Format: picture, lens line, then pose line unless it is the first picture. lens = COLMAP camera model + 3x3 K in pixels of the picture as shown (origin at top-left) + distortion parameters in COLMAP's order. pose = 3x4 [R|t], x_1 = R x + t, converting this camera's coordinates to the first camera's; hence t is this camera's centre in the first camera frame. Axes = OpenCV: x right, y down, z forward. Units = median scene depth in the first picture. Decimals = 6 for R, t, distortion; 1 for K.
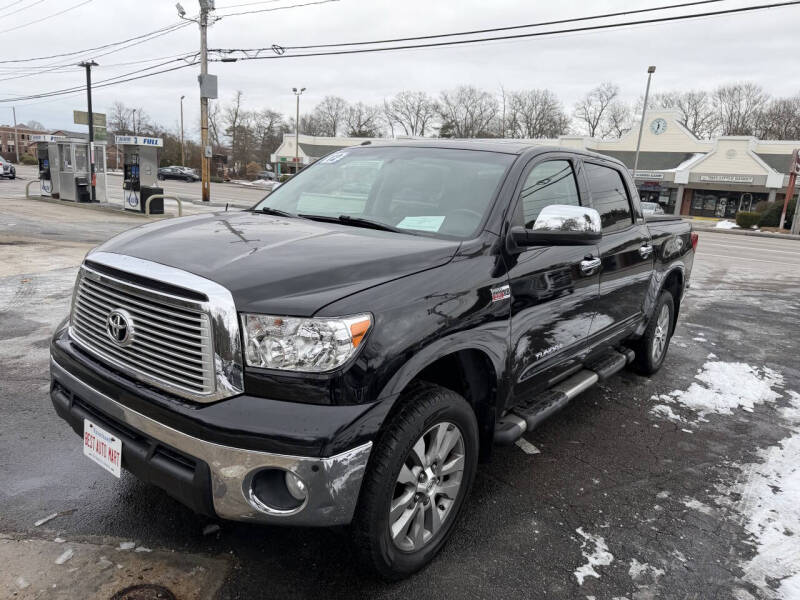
lens RADIAL K [[576.5, 0, 398.4], [0, 576.5, 295.7], [0, 0, 1]] dist [0.011018, -0.007591]
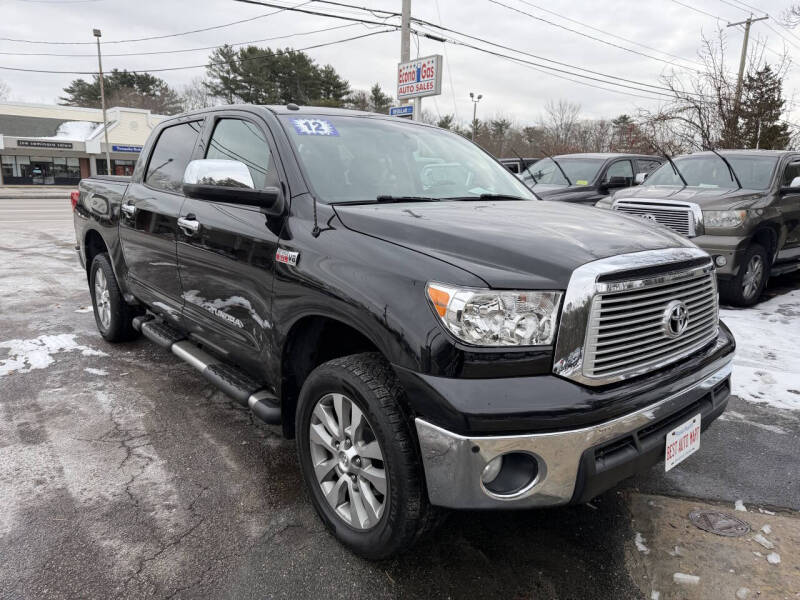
lens RADIAL K [[576.5, 0, 398.4], [0, 576.5, 295.7], [0, 0, 1]] dist [0.011018, -0.007591]
pose [[0.184935, -0.254065, 0.949342, -0.724445], [0.180231, 0.958389, 0.221377, -0.138435], [-0.966083, 0.130160, 0.223030, 0.597510]]
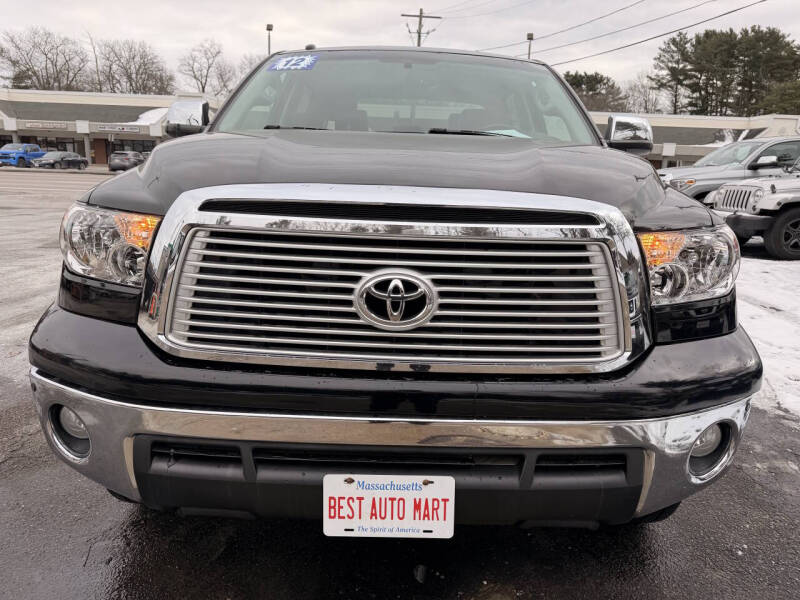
lens RADIAL K [[564.1, 0, 401.8], [0, 564.1, 304.2], [0, 0, 1]] dist [0.016854, -0.005537]
pose [[0.789216, -0.183486, 0.586064, -0.393737], [0.135456, 0.982829, 0.125296, -0.004893], [-0.598991, -0.019500, 0.800519, 0.262999]]
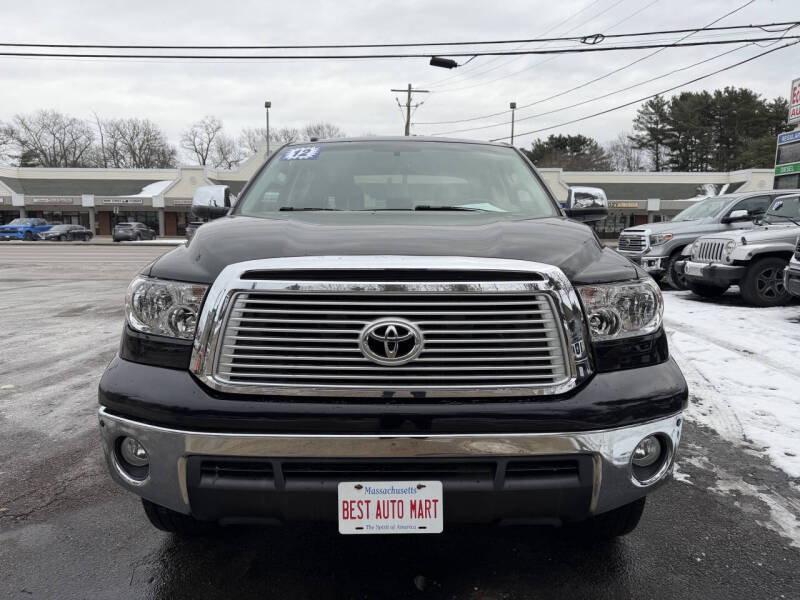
lens RADIAL K [[560.1, 0, 397.3], [0, 560.1, 301.8], [0, 0, 1]] dist [0.051360, -0.041323]
pose [[0.786276, -0.142523, 0.601213, -0.442435], [0.165358, 0.986078, 0.017501, -0.003678], [-0.595338, 0.085655, 0.798897, 0.195354]]
